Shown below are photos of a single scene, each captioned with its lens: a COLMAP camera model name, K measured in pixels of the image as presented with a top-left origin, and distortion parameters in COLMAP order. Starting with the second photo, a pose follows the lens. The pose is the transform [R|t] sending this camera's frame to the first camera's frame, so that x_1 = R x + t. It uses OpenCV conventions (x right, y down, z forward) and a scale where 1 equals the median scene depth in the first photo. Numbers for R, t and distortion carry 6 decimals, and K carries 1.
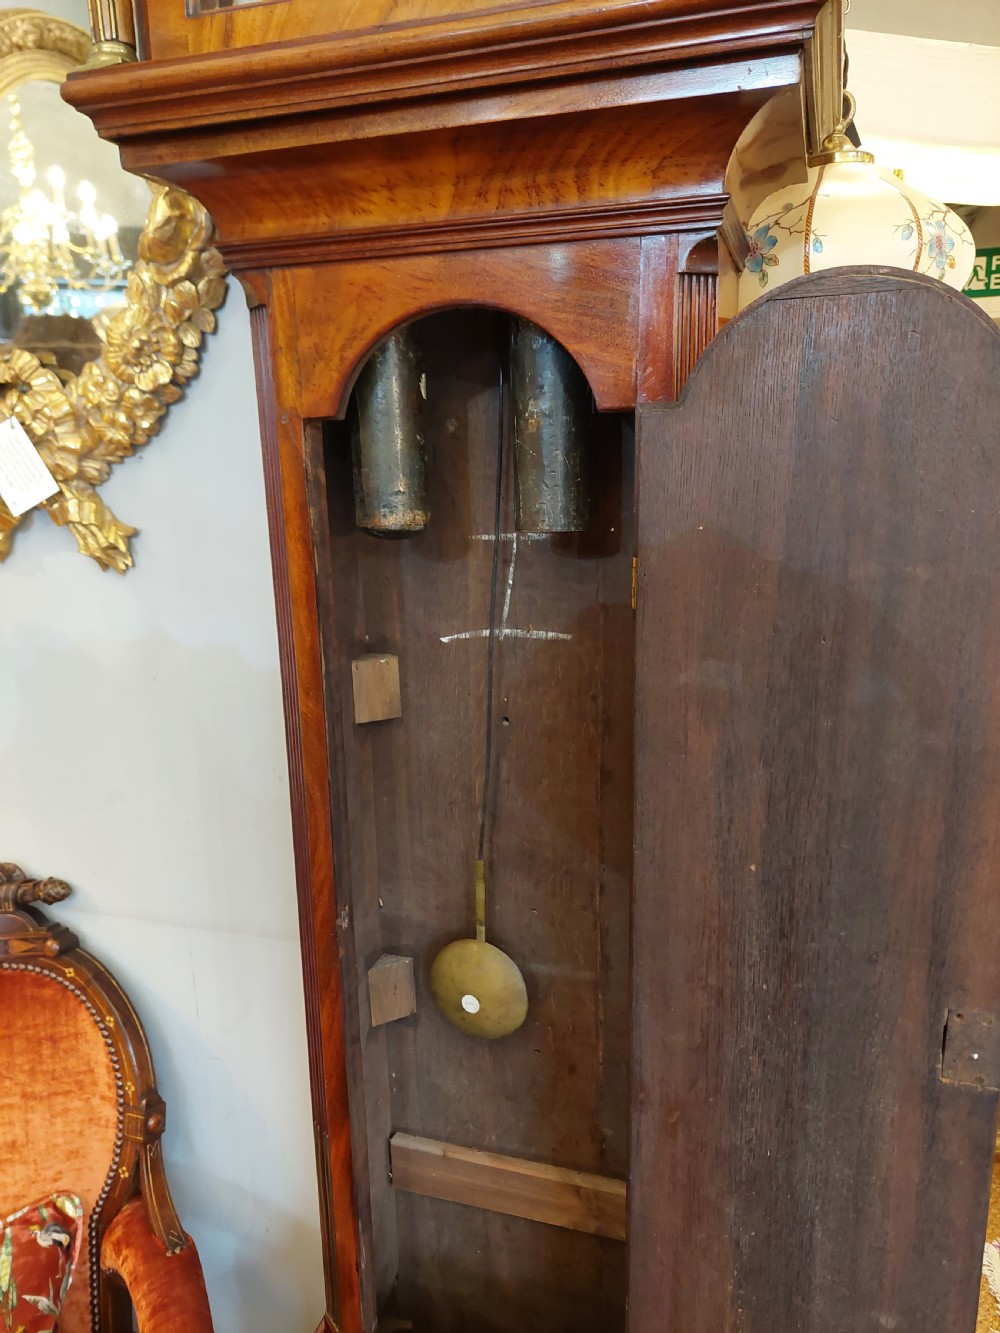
lens RADIAL K [[962.3, 0, 496.7], [0, 962.3, 684.8], [0, 0, 1]] dist [0.009738, -0.006771]
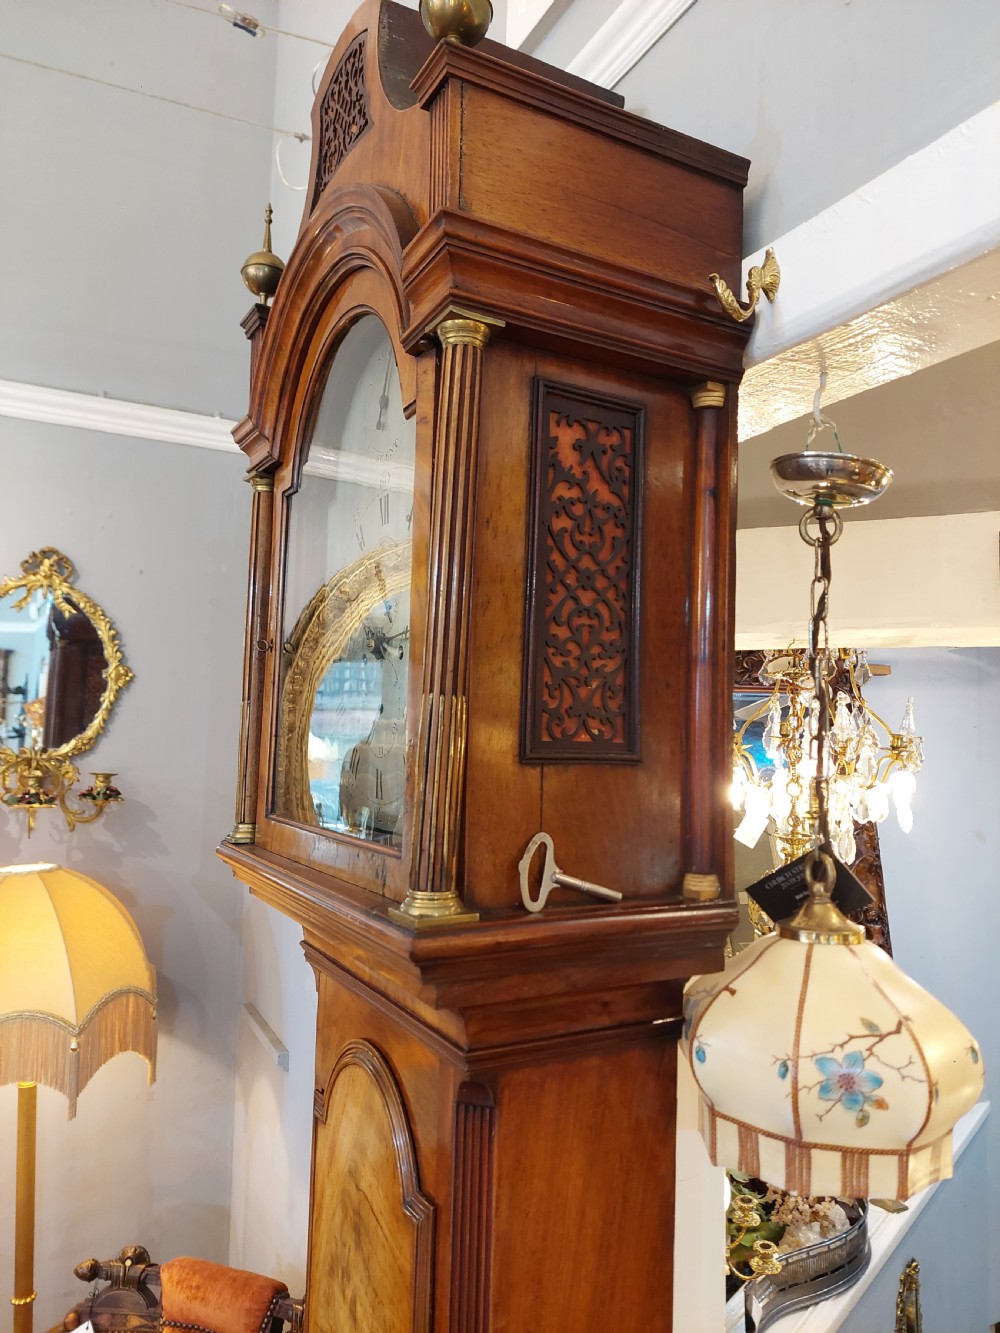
lens RADIAL K [[958.4, 0, 517.6], [0, 958.4, 674.4], [0, 0, 1]] dist [0.028946, -0.001061]
pose [[0.736335, 0.001194, -0.676616, 0.599748], [-0.199623, 0.955869, -0.215556, -0.410508], [0.646499, 0.293790, 0.704078, 0.089617]]
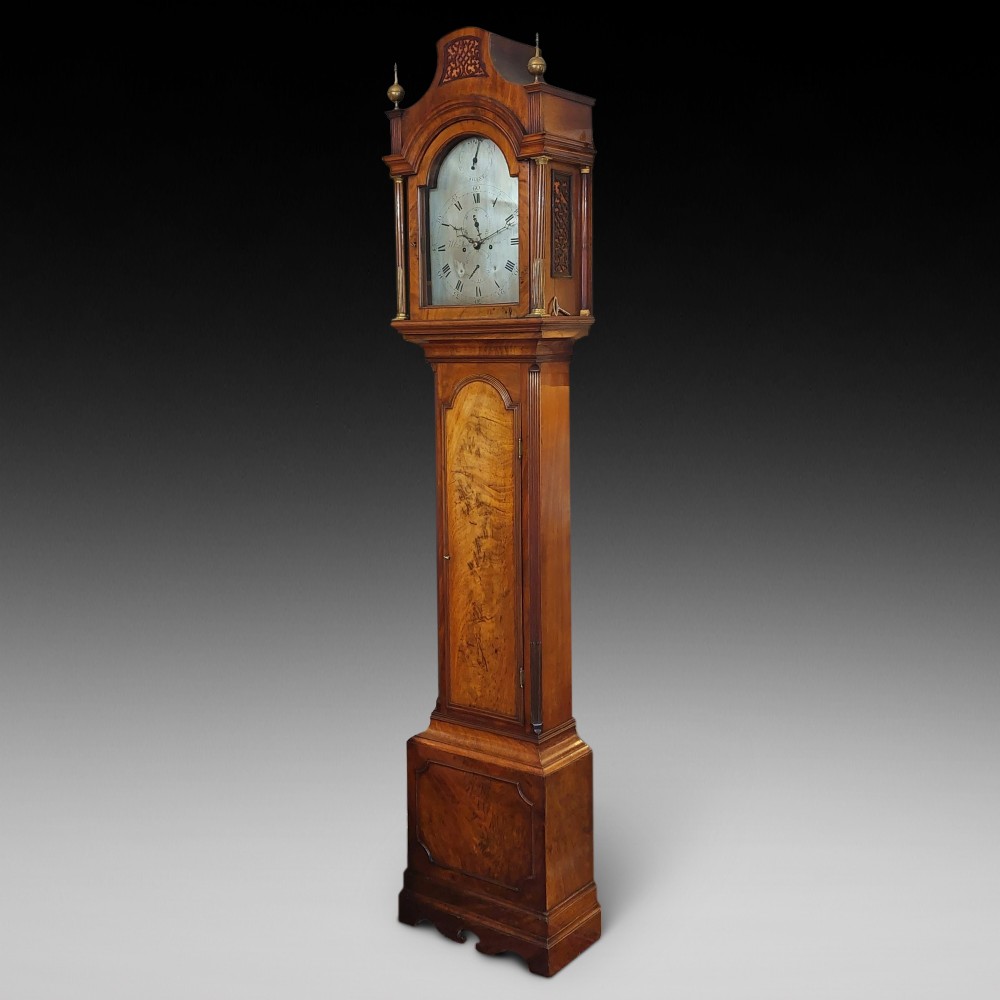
lens RADIAL K [[1153.9, 0, 444.8], [0, 1153.9, 485.2], [0, 0, 1]] dist [0.081758, -0.027692]
pose [[0.942142, 0.049193, -0.331585, 0.908769], [-0.085021, 0.991895, -0.094420, 0.321631], [0.324253, 0.117149, 0.938689, -2.189688]]
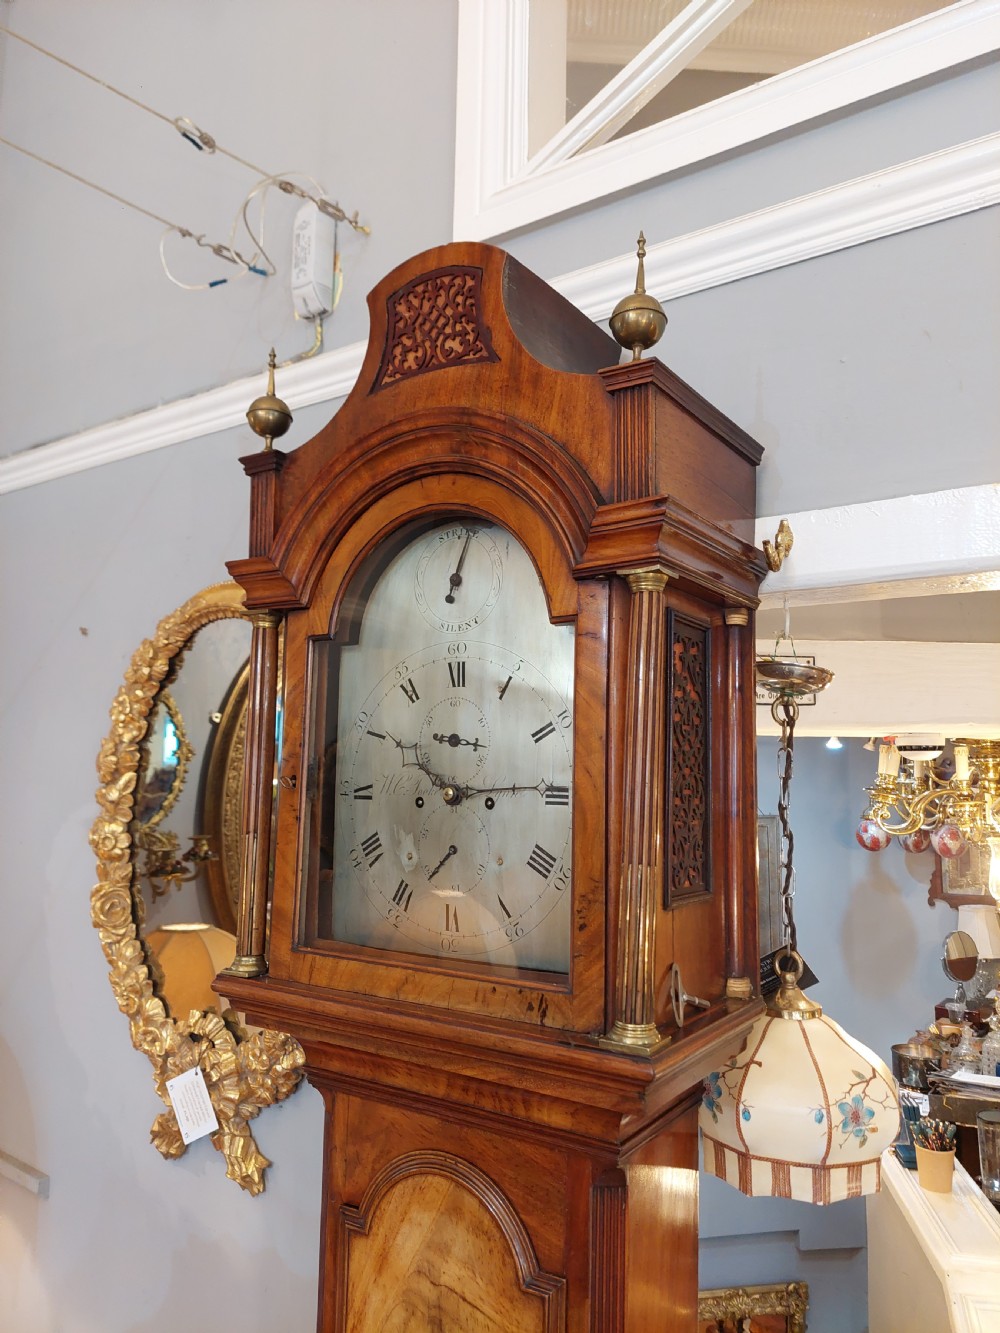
lens RADIAL K [[954.1, 0, 520.3], [0, 954.1, 690.4], [0, 0, 1]] dist [0.077086, -0.100876]
pose [[0.965943, 0.021128, -0.257892, 0.260552], [-0.101672, 0.947491, -0.303190, -0.408051], [0.237944, 0.319084, 0.917370, -0.282936]]
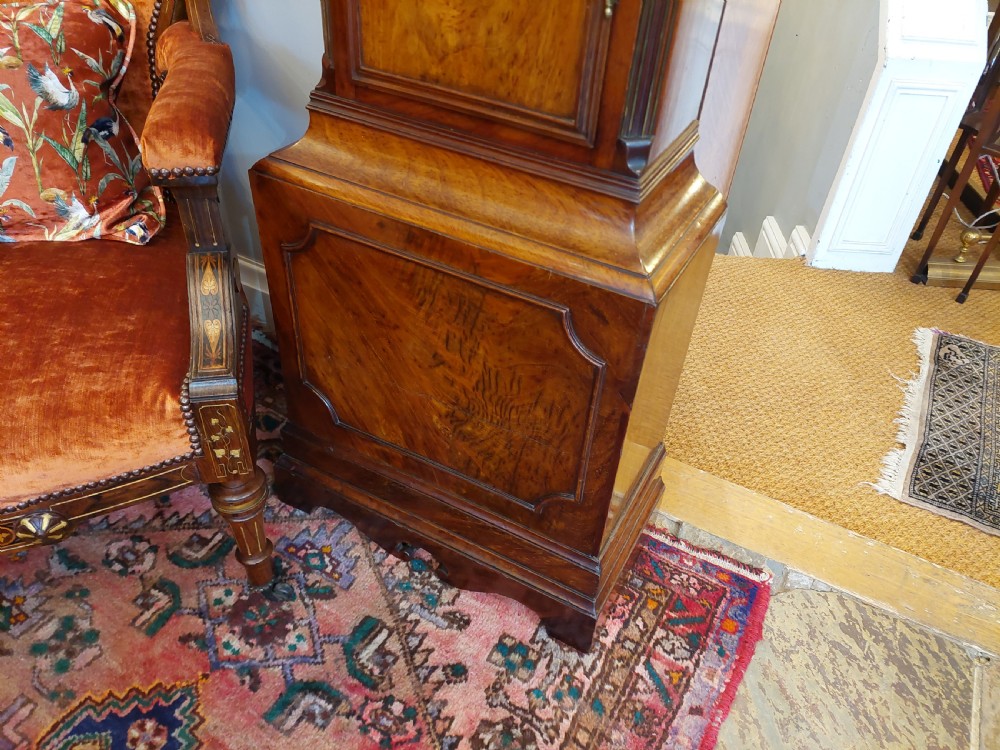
lens RADIAL K [[715.8, 0, 517.5], [0, 715.8, 370.9], [0, 0, 1]] dist [0.077086, -0.100876]
pose [[0.982822, 0.175271, -0.057801, 0.123204], [-0.133863, 0.892604, 0.430511, 0.558263], [0.127050, -0.415378, 0.900733, 0.177786]]
